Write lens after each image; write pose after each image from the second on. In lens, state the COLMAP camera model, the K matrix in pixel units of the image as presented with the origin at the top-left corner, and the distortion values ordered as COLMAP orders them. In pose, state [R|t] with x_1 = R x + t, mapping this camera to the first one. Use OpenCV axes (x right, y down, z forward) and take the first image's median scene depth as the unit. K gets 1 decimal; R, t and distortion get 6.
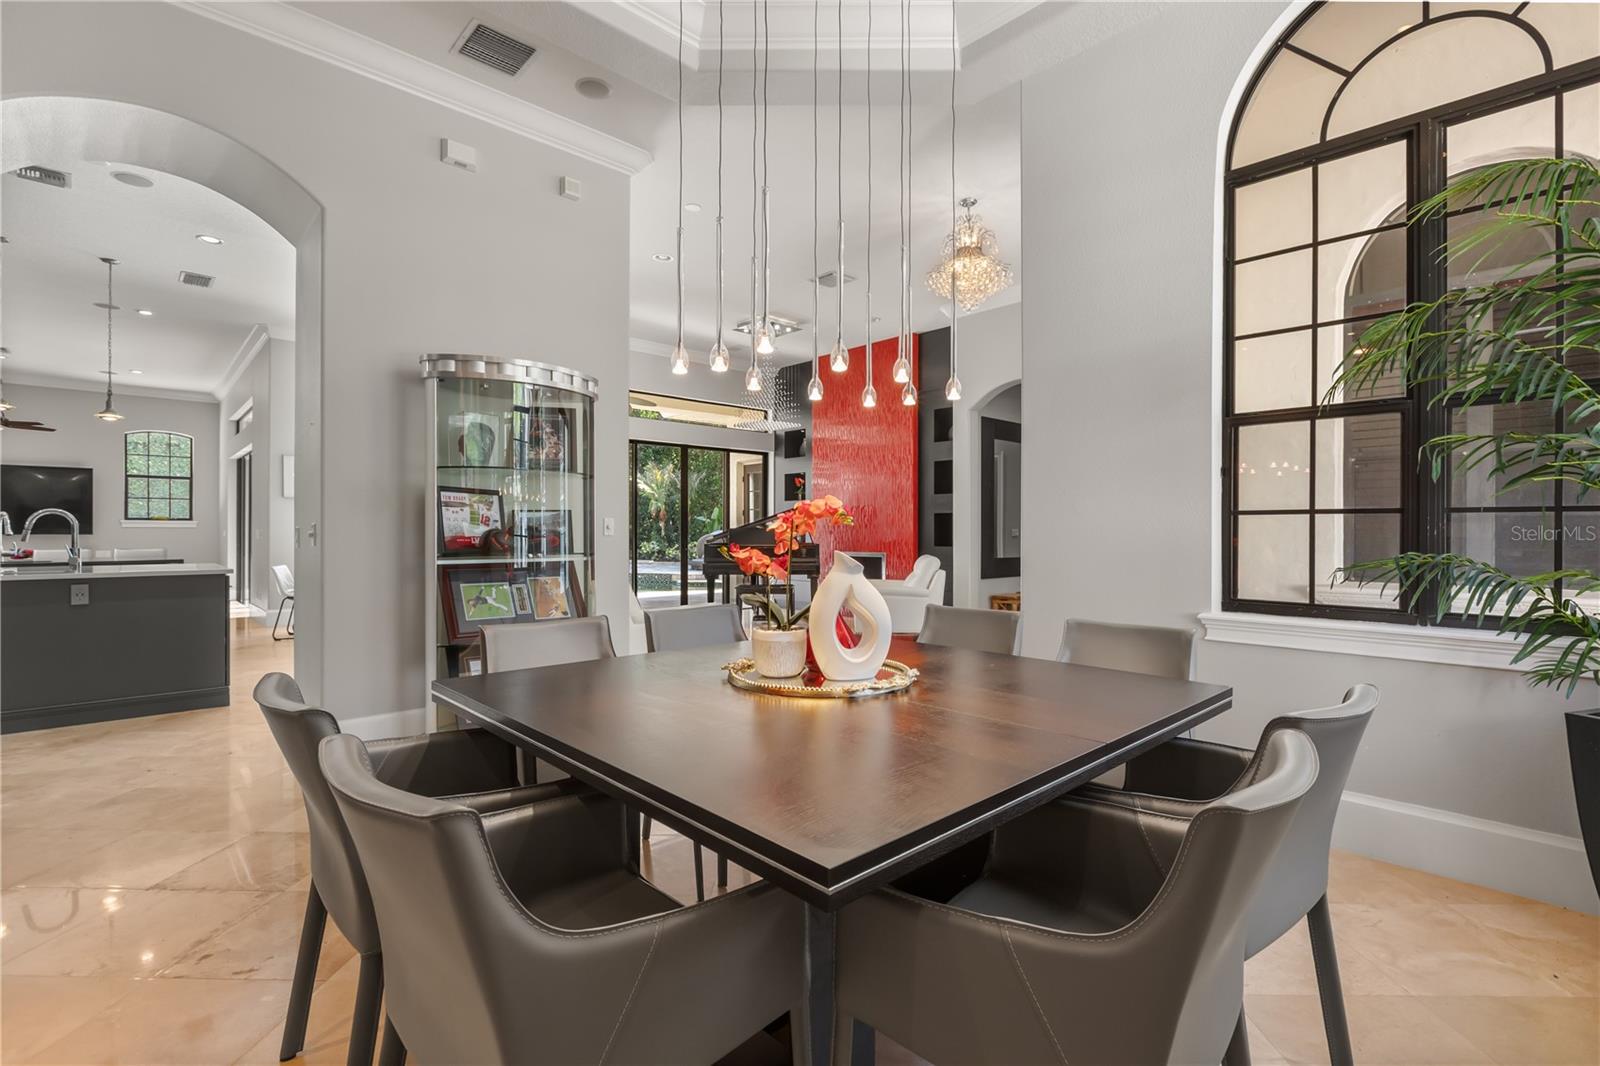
lens RADIAL K [[738.9, 0, 813.8], [0, 738.9, 528.4], [0, 0, 1]] dist [-0.002180, 0.000951]
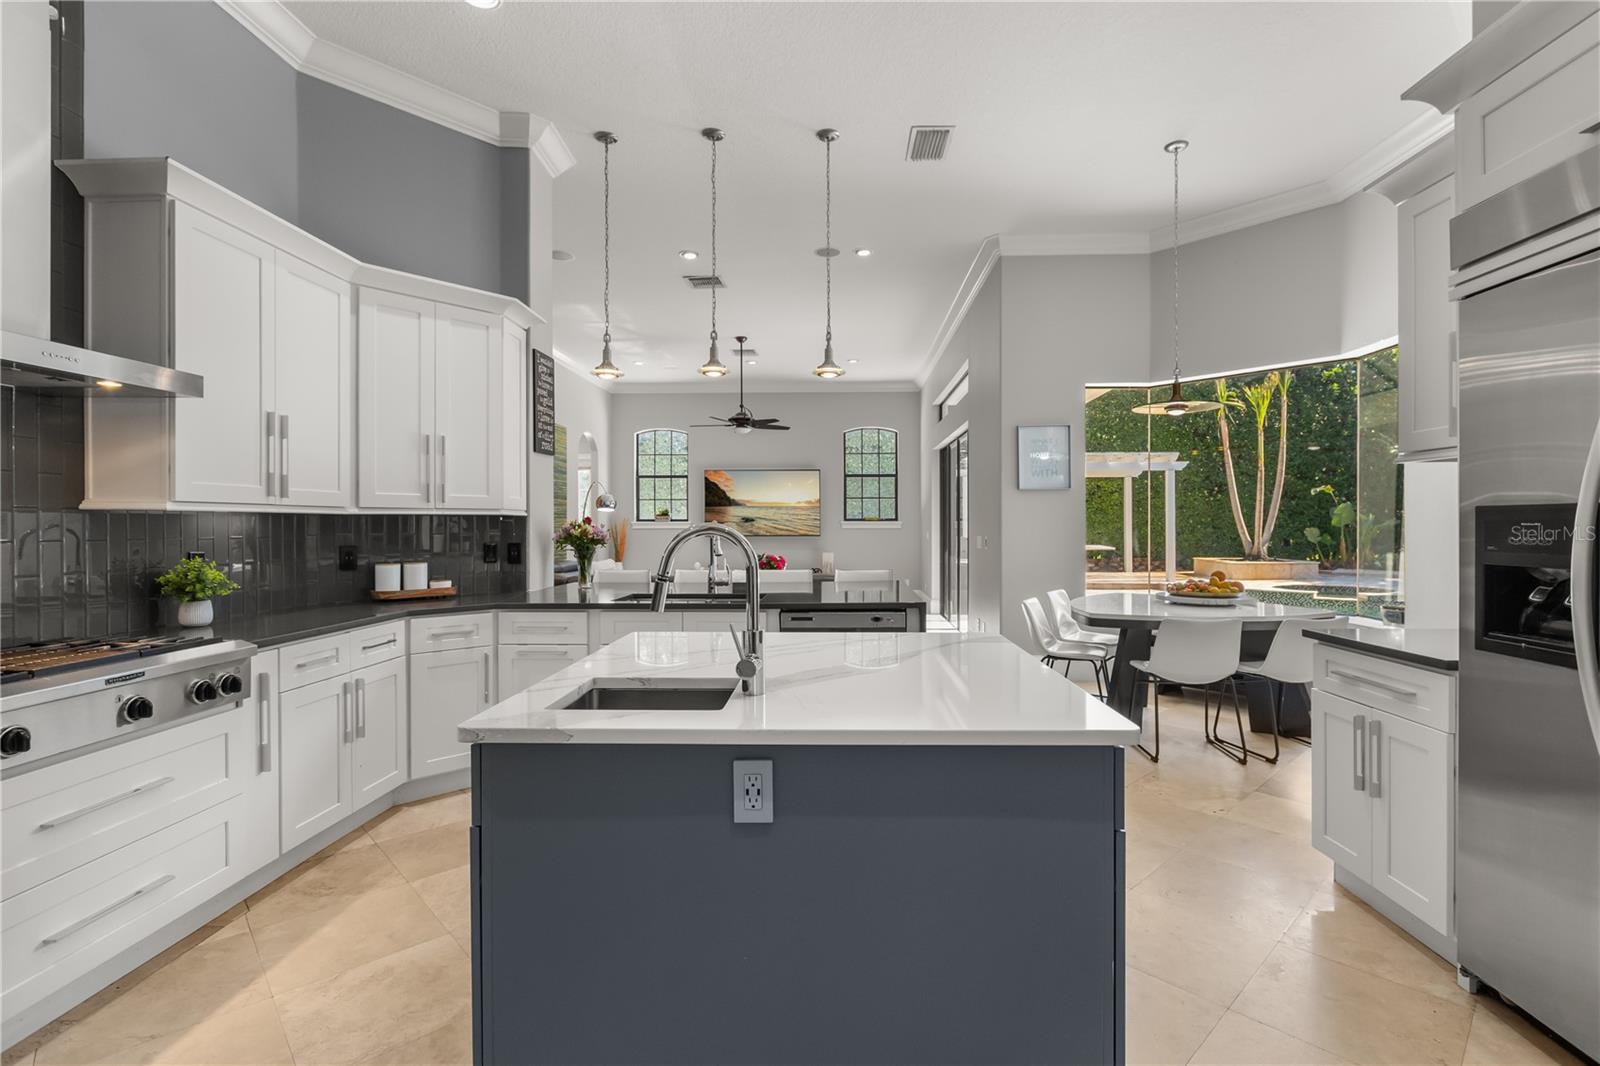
lens RADIAL K [[738.9, 0, 814.8], [0, 738.9, 528.5], [0, 0, 1]] dist [-0.002180, 0.000951]
pose [[0.704299, 0.001109, -0.709903, -0.264153], [0.006554, 0.999946, 0.008065, -0.009823], [0.709873, -0.010333, 0.704254, 0.280469]]
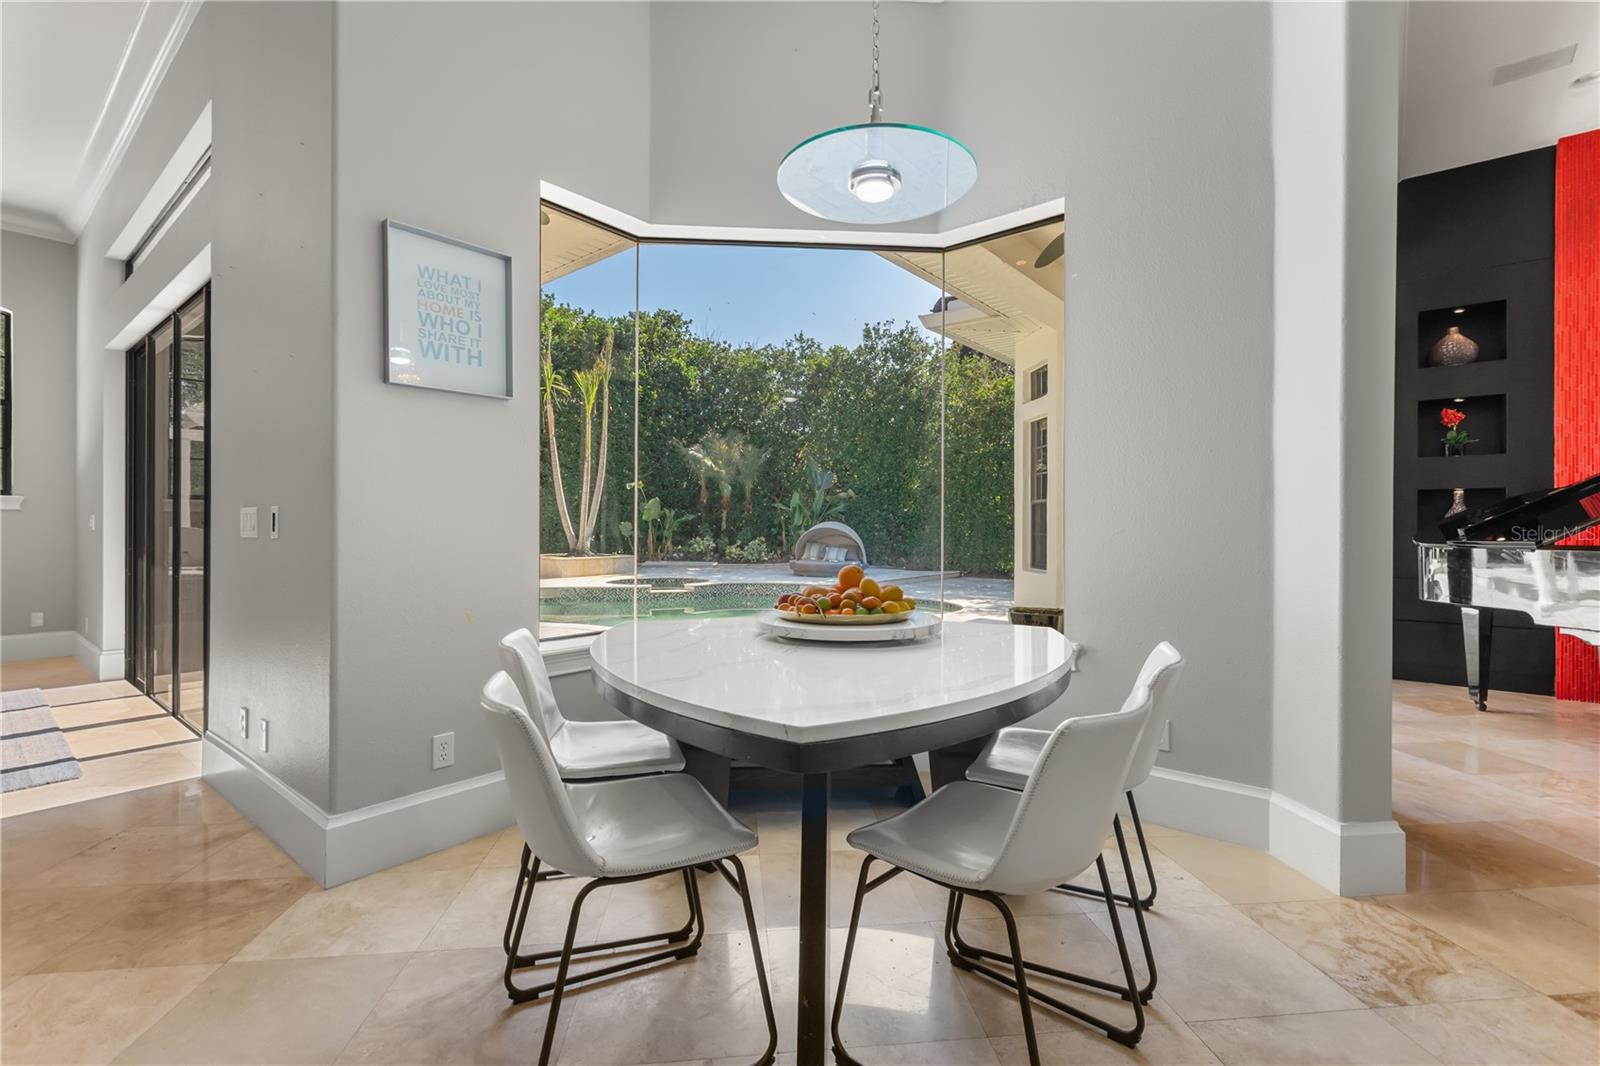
lens RADIAL K [[716.7, 0, 803.8], [0, 716.7, 527.1], [0, 0, 1]] dist [-0.000788, 0.001799]
pose [[0.991660, 0.002449, 0.128862, -0.429823], [-0.003382, 0.999970, 0.007021, 0.004962], [-0.128840, -0.007398, 0.991638, 0.517212]]
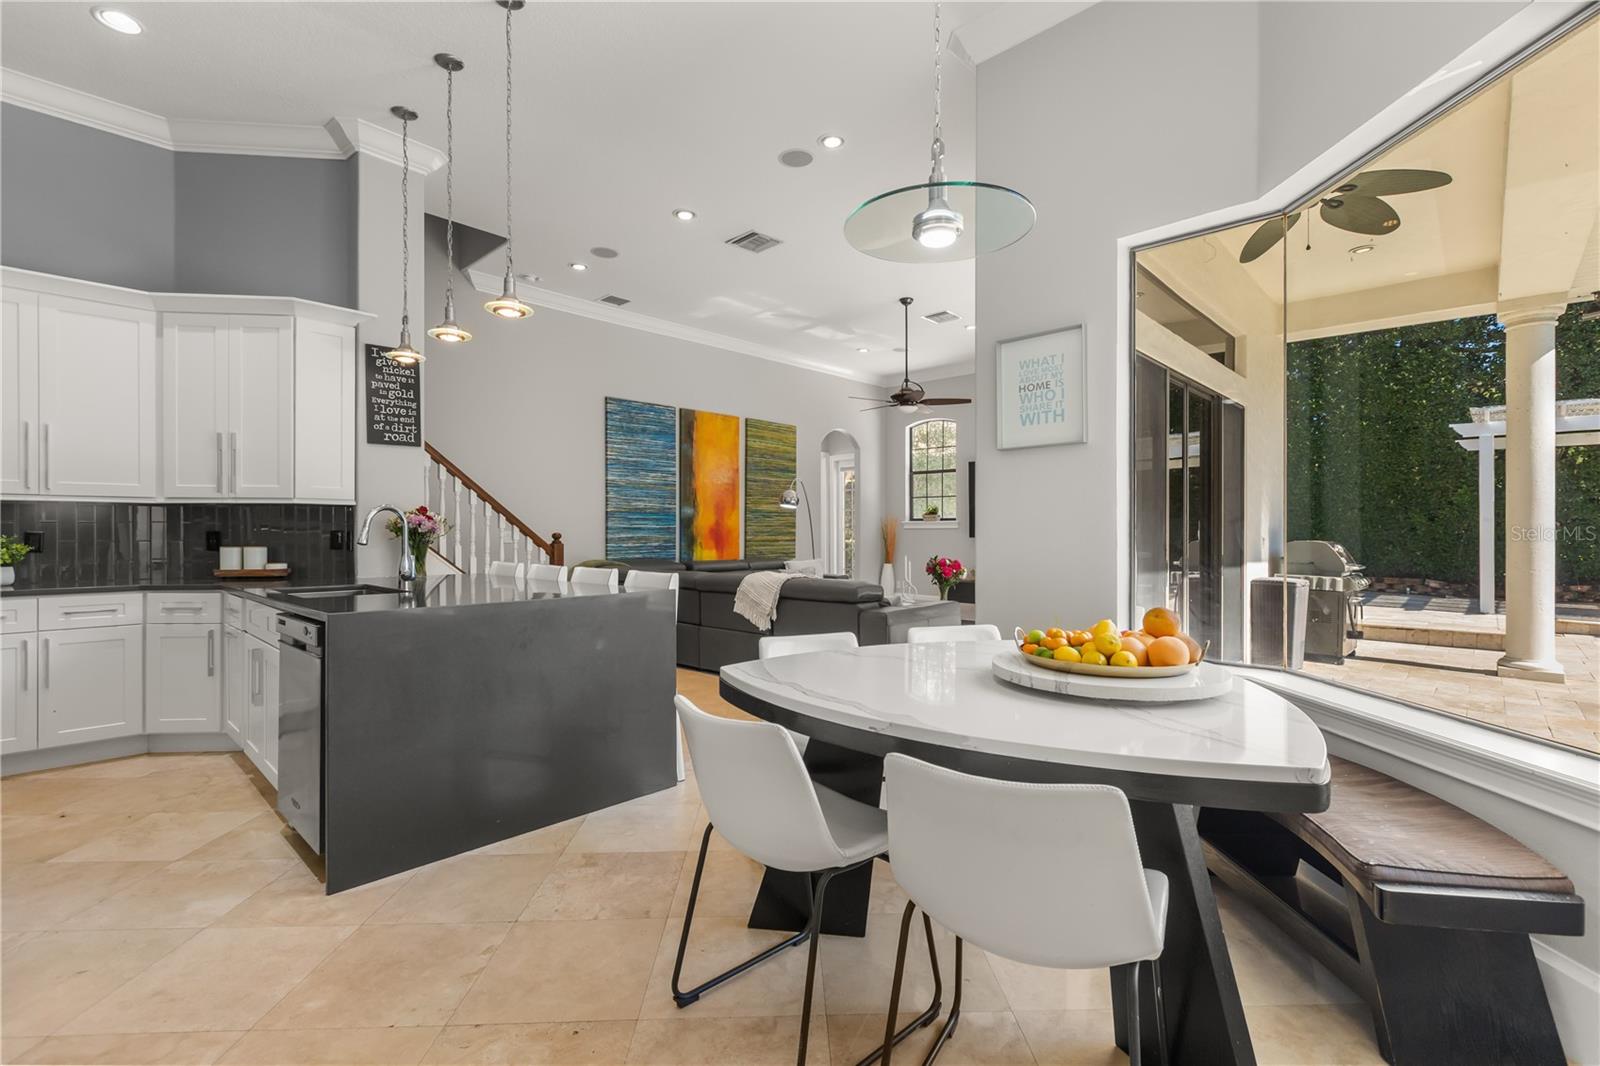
lens RADIAL K [[716.7, 0, 805.2], [0, 716.7, 532.9], [0, 0, 1]] dist [-0.000788, 0.001799]
pose [[0.057816, 0.000842, -0.998327, -0.242732], [0.005615, 0.999984, 0.001169, 0.000480], [0.998311, -0.005673, 0.057811, 0.623529]]
